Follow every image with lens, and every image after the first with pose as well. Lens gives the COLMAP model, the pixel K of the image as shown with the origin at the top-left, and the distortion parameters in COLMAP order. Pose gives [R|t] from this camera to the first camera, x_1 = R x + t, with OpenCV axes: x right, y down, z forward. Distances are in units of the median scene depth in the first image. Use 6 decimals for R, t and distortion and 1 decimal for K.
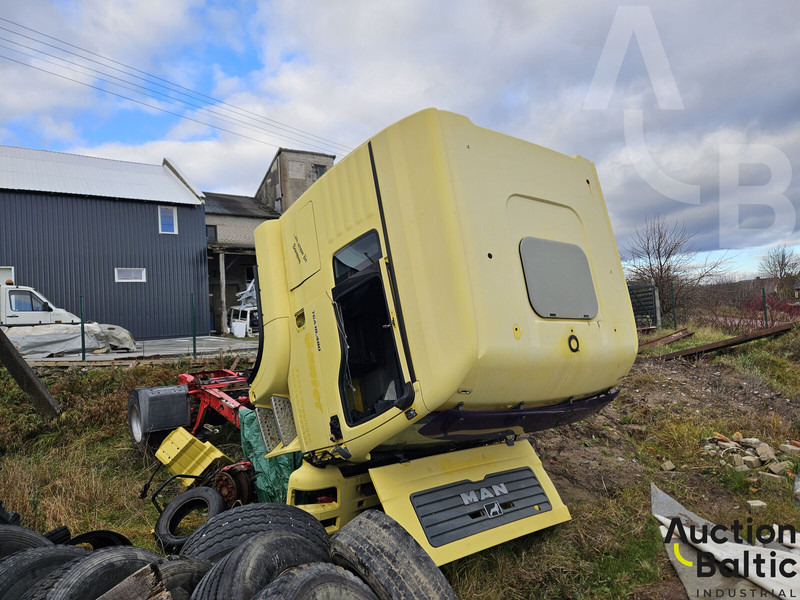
lens RADIAL K [[527.9, 0, 400.0], [0, 527.9, 300.0], [0, 0, 1]] dist [0.004250, 0.000916]
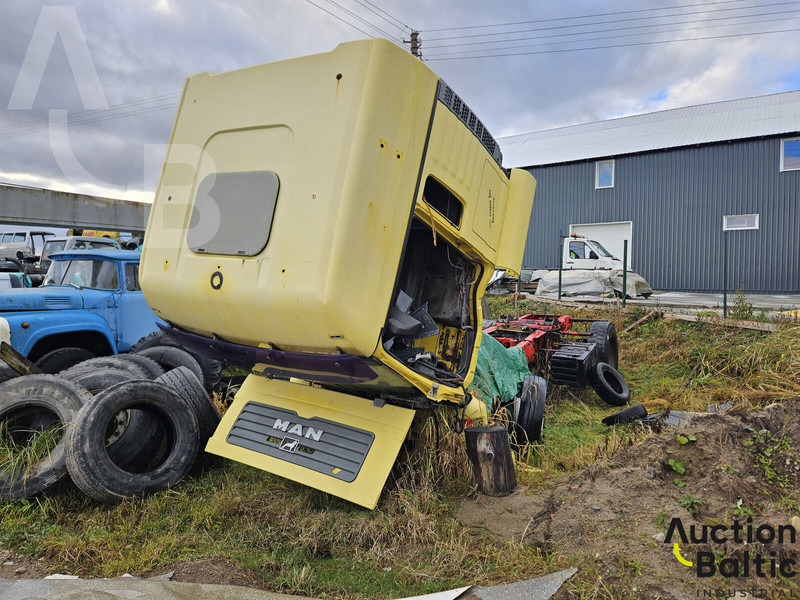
lens RADIAL K [[527.9, 0, 400.0], [0, 527.9, 300.0], [0, 0, 1]] dist [0.004250, 0.000916]
pose [[0.359501, 0.081796, -0.929553, 1.135703], [0.003567, 0.996023, 0.089025, 0.028428], [0.933138, -0.035321, 0.357779, 0.815947]]
